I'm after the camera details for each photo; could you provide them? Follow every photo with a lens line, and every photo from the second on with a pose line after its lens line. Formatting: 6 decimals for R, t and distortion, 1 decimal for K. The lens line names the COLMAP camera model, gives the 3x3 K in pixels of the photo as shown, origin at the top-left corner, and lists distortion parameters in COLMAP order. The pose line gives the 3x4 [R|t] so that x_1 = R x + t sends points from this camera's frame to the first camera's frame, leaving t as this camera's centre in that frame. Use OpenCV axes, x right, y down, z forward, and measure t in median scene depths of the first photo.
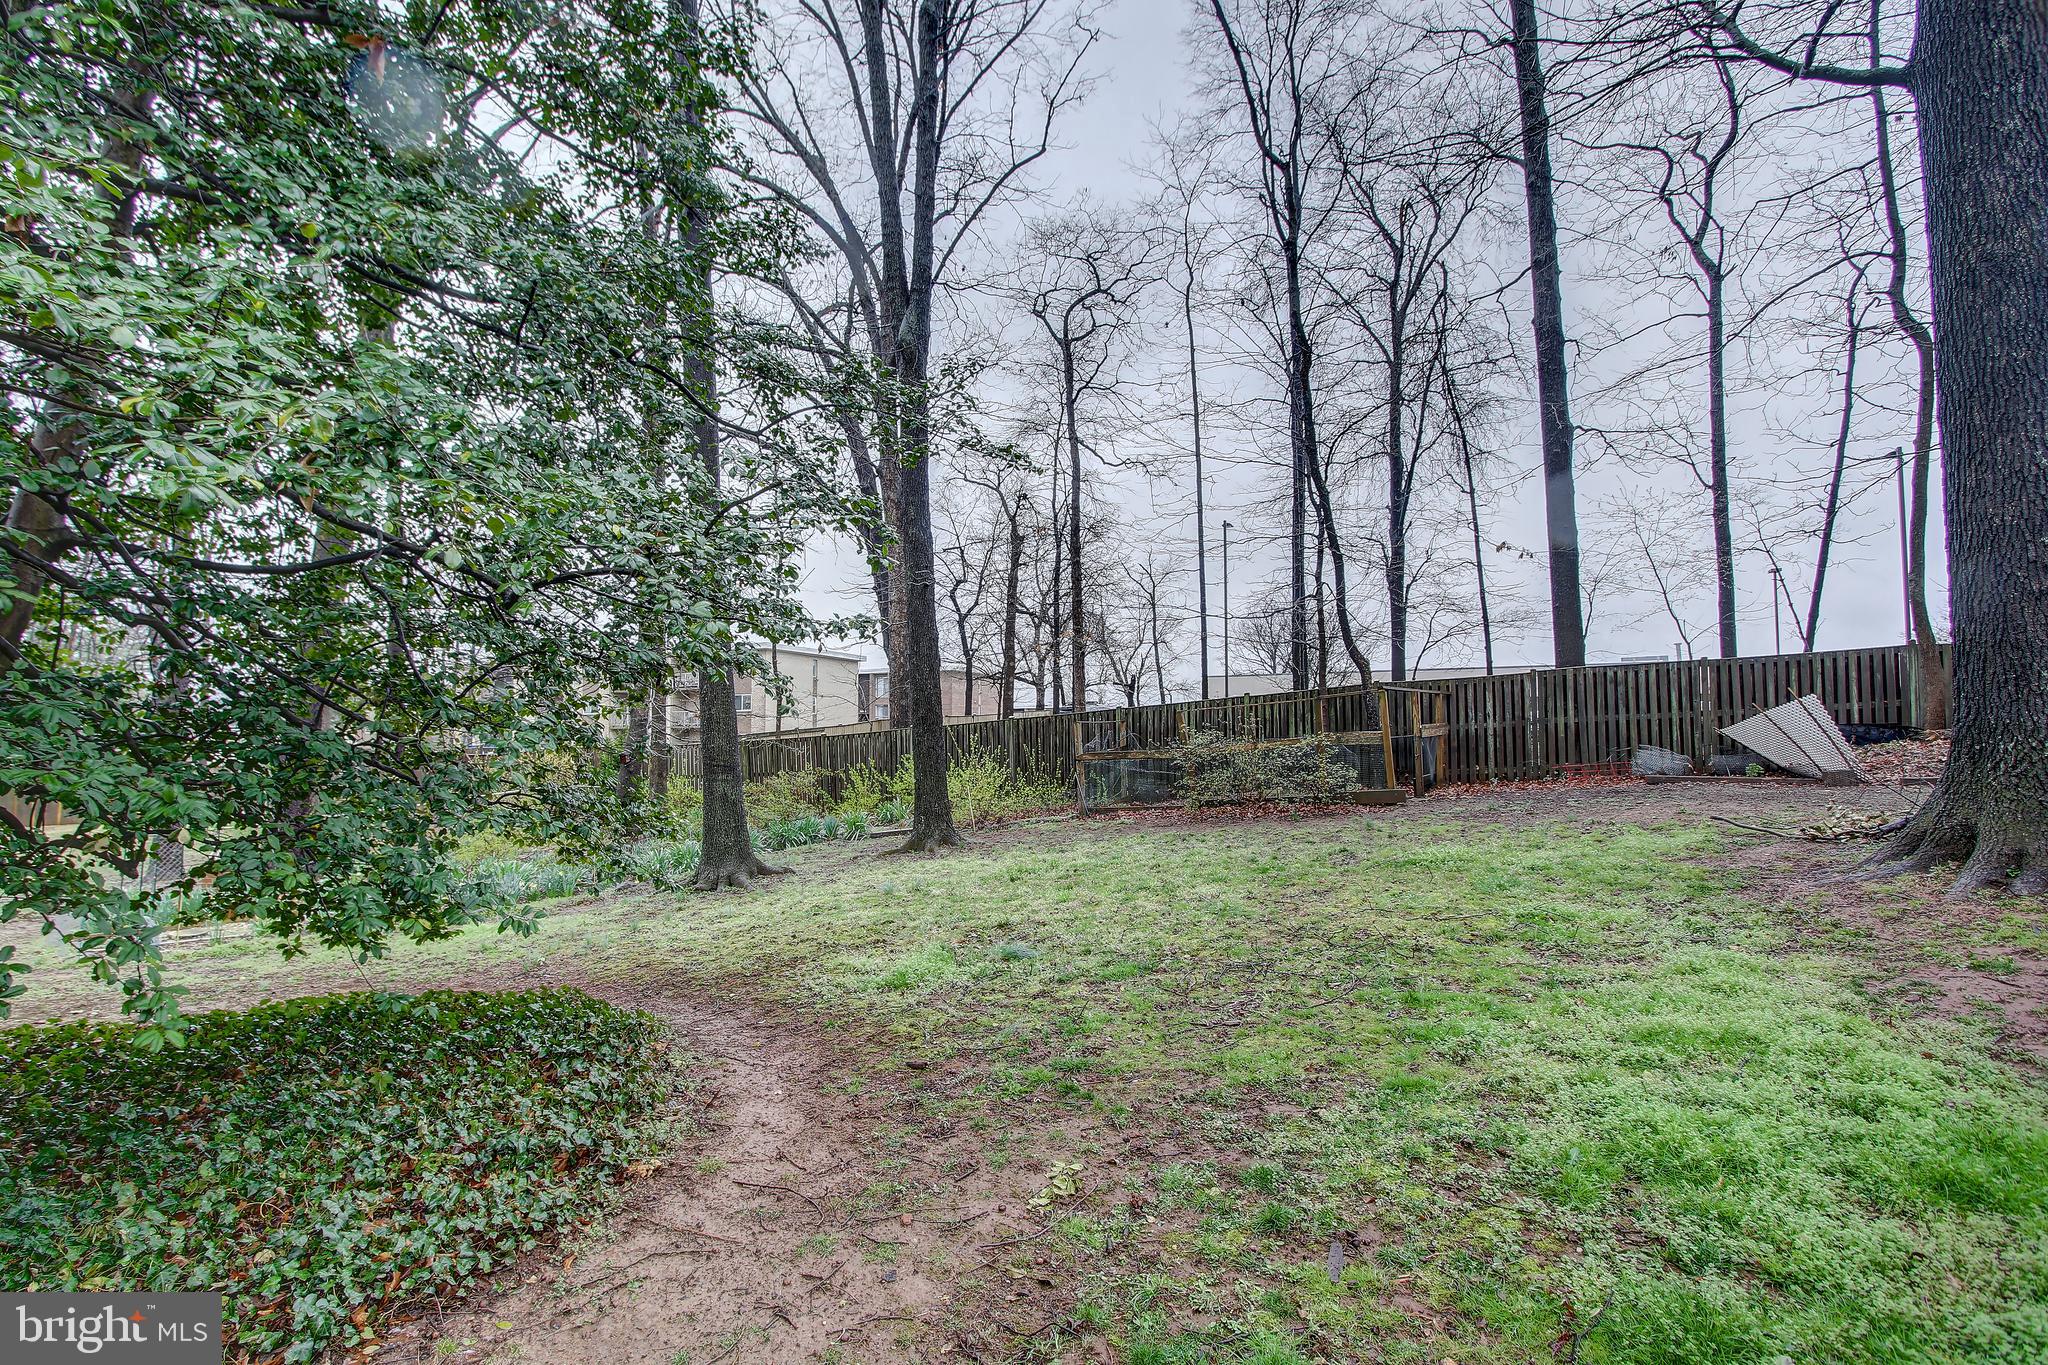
lens RADIAL K [[955.7, 0, 1007.9], [0, 955.7, 681.6], [0, 0, 1]] dist [0.001944, 0.000143]
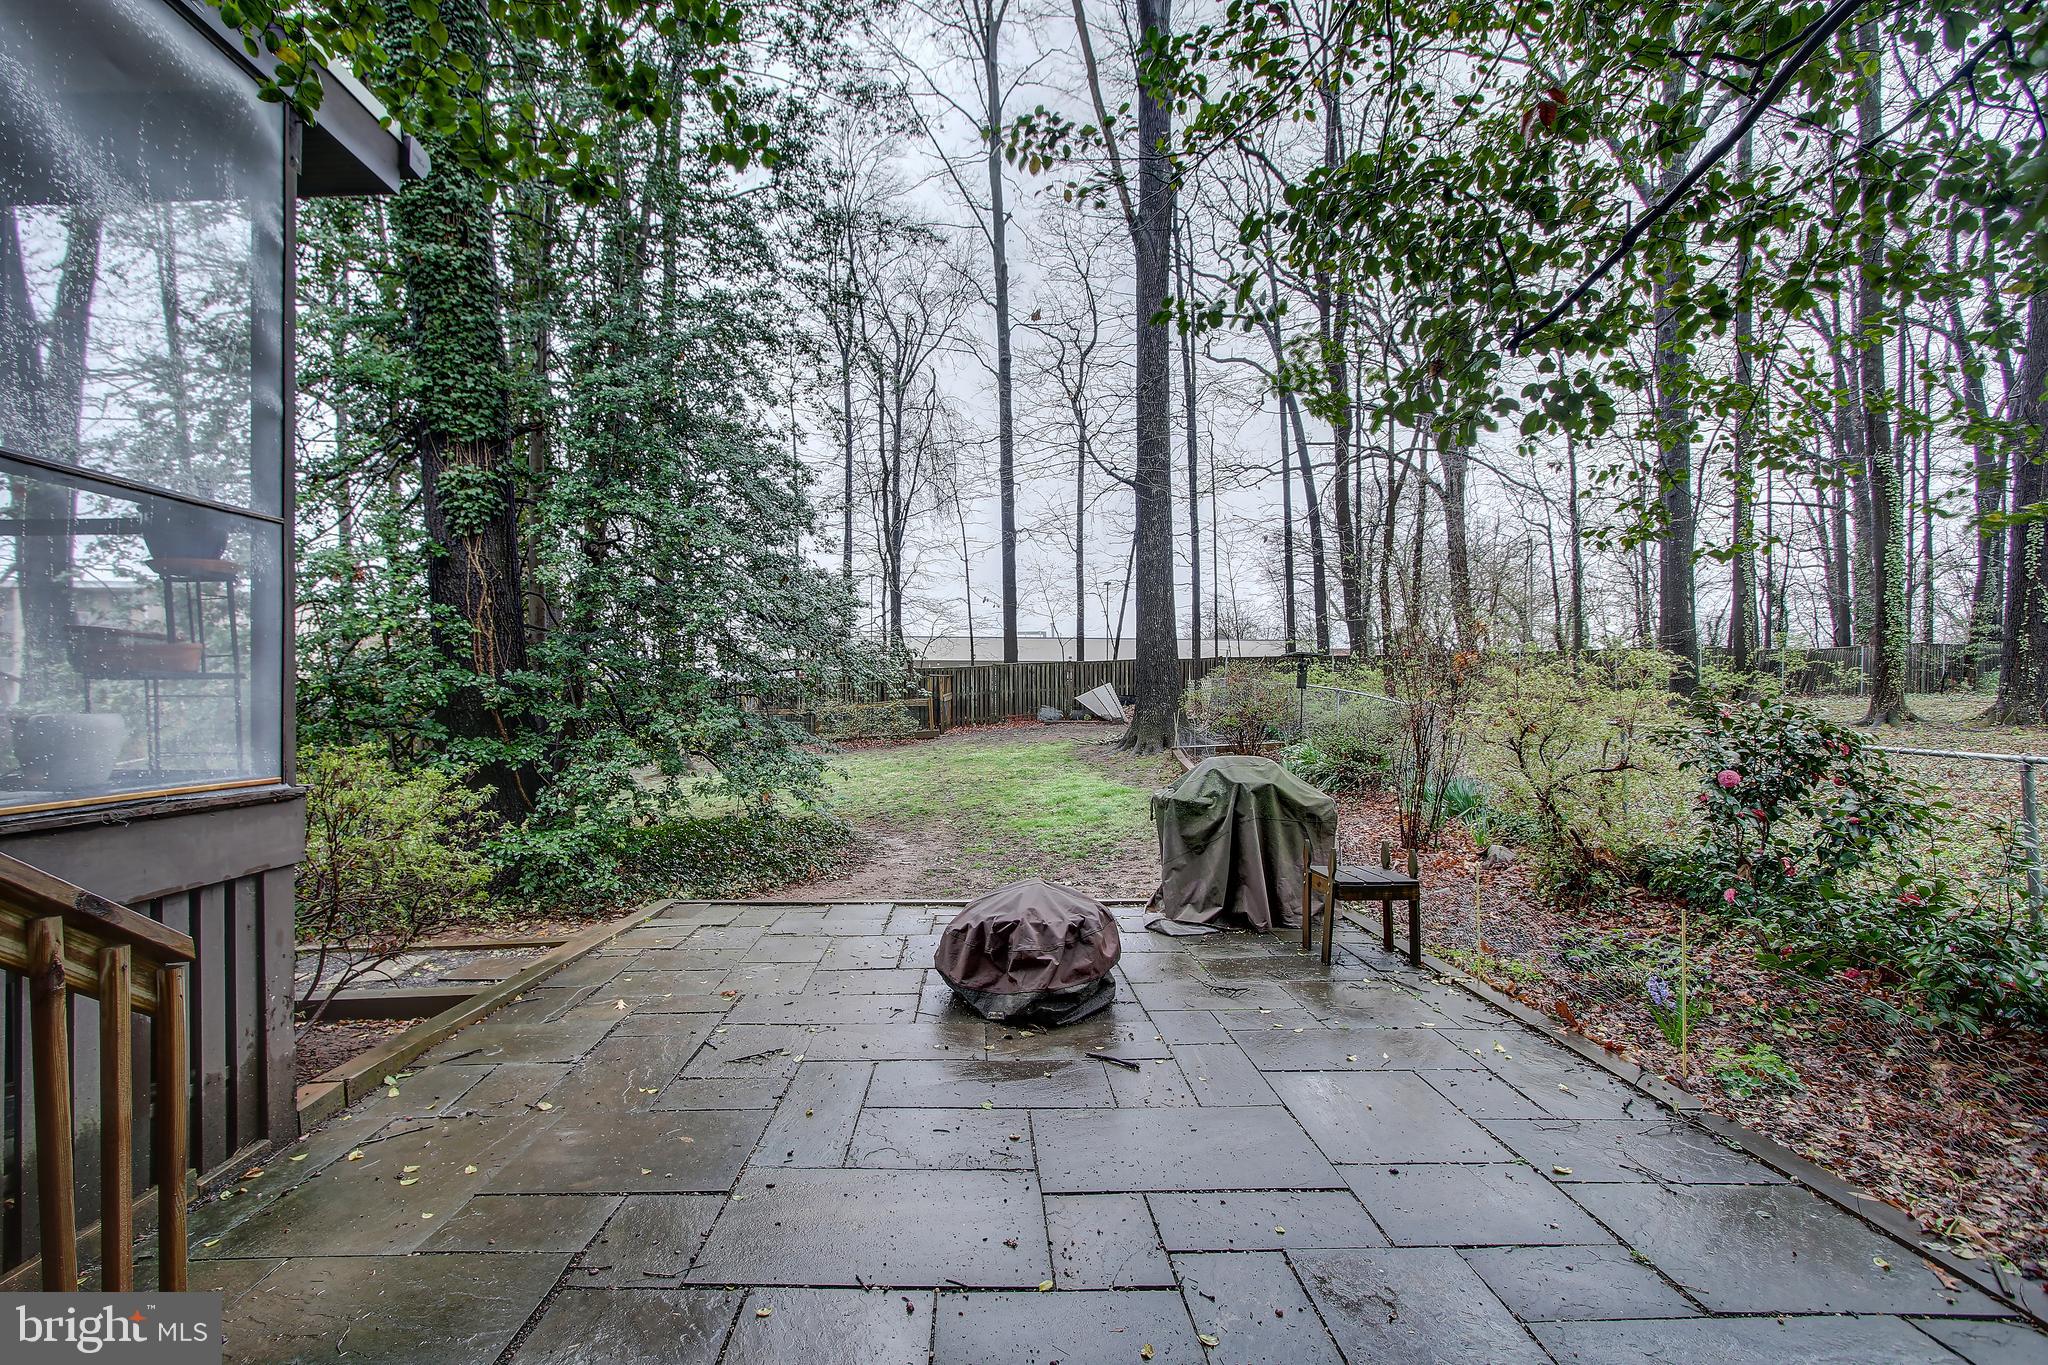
lens RADIAL K [[955.7, 0, 1026.0], [0, 955.7, 681.6], [0, 0, 1]] dist [0.001944, 0.000143]
pose [[0.831419, 0.007361, 0.555597, -0.432948], [-0.038397, 0.998283, 0.044233, -0.064264], [-0.554317, -0.058109, 0.830275, -0.577115]]
